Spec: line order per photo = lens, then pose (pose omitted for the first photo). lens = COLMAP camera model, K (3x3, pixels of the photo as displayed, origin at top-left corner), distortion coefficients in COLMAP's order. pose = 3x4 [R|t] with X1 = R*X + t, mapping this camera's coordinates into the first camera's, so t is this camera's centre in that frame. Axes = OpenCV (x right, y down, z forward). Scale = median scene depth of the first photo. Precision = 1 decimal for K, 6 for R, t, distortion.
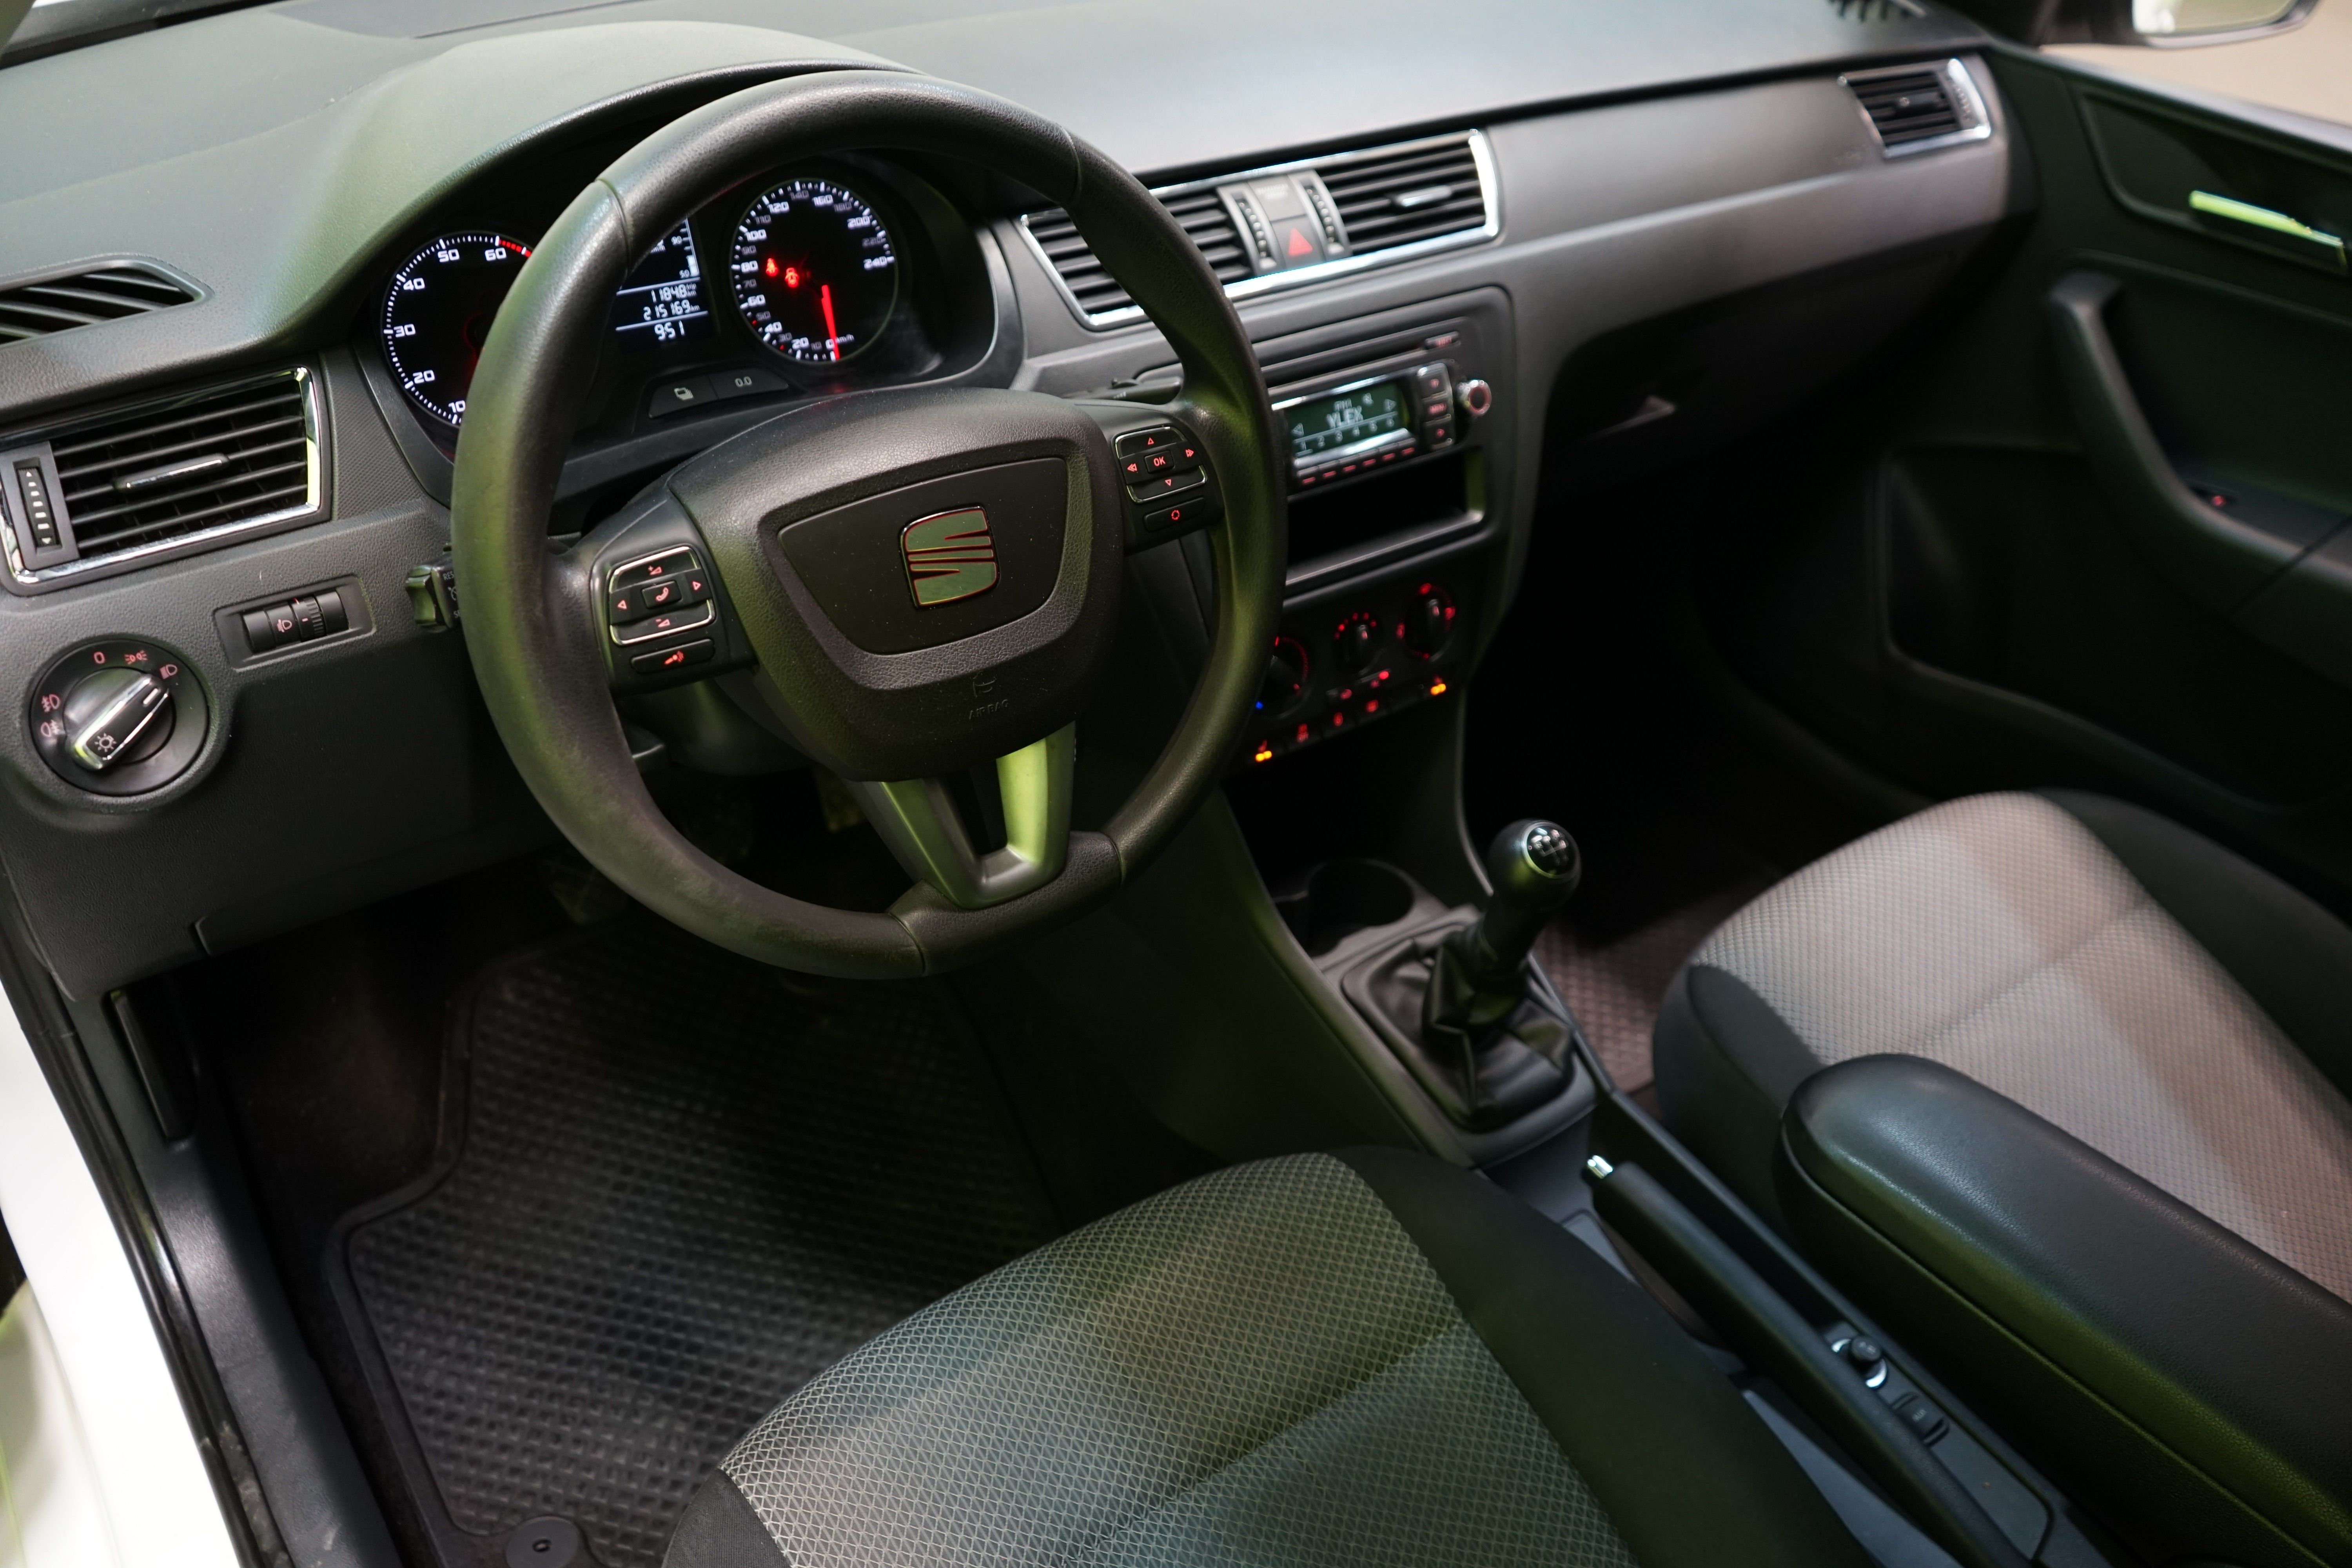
lens RADIAL K [[1890.6, 0, 1180.9], [0, 1890.6, 786.8], [0, 0, 1]] dist [0.006144, -0.012140]
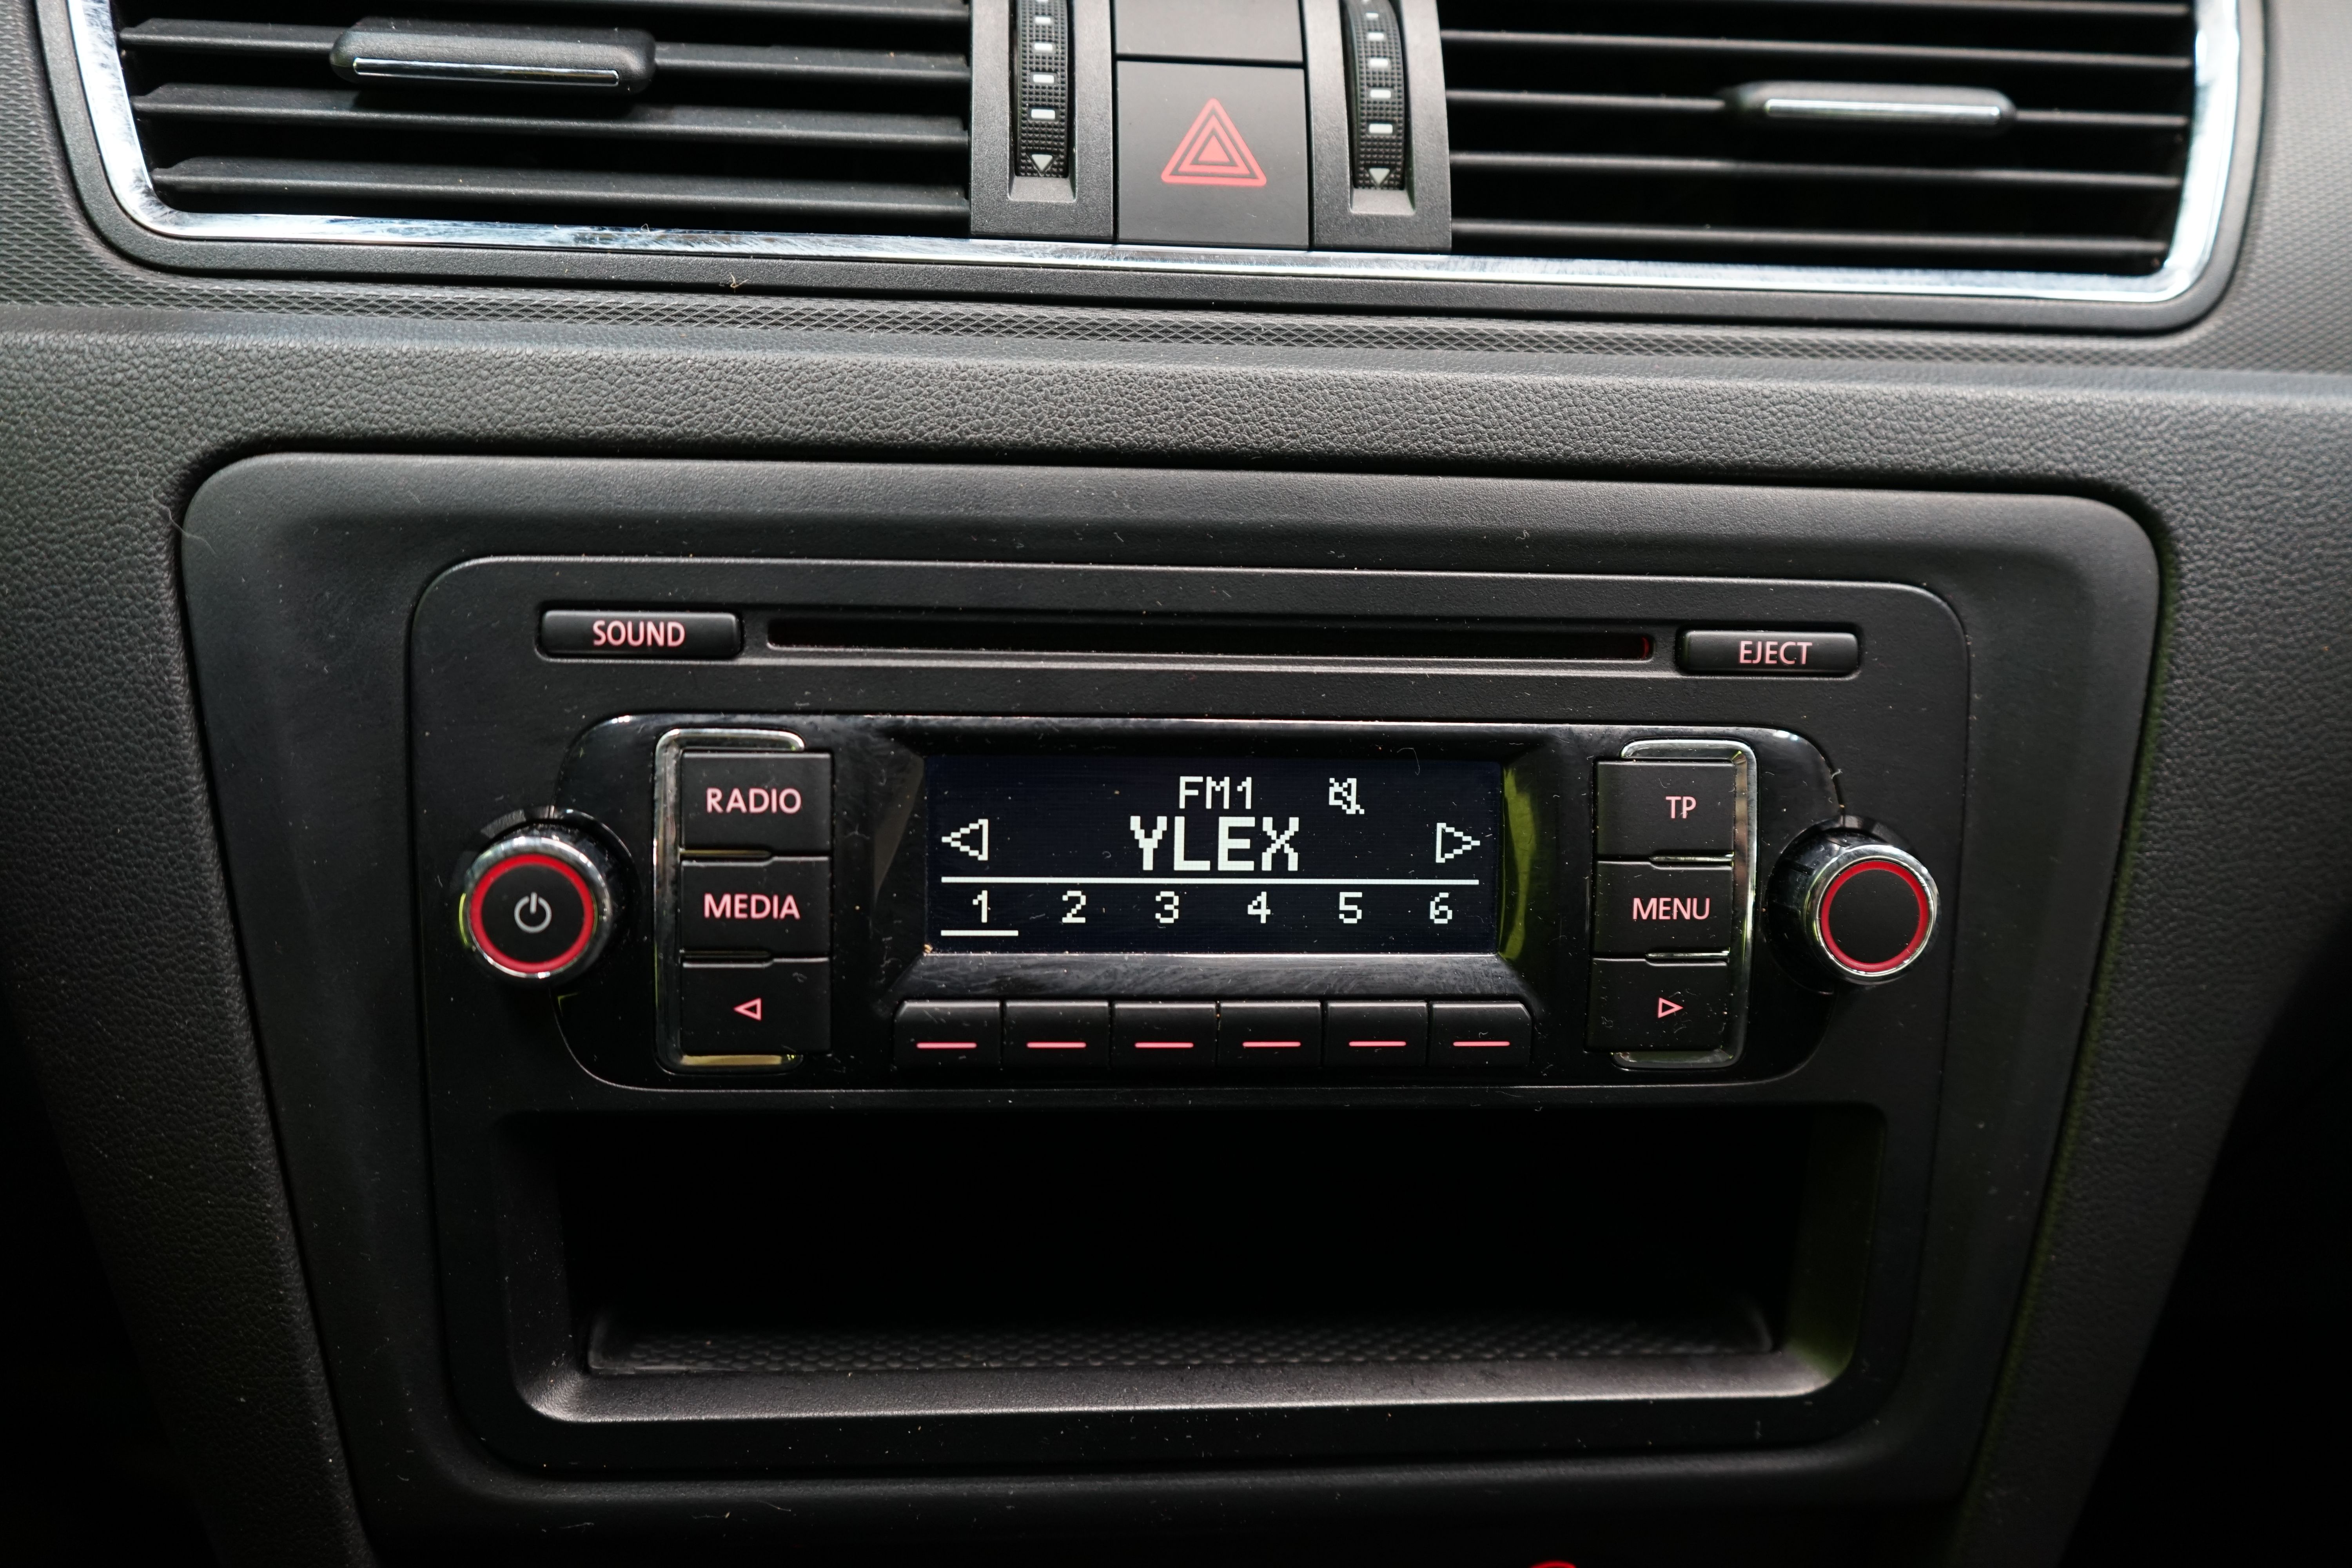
lens RADIAL K [[2090.9, 0, 1193.8], [0, 2090.9, 798.4], [0, 0, 1]] dist [0.028668, -0.002602]
pose [[0.856678, 0.231194, -0.461143, 0.225885], [-0.309689, 0.945423, -0.101329, -0.186393], [0.412548, 0.229617, 0.881521, 0.819741]]
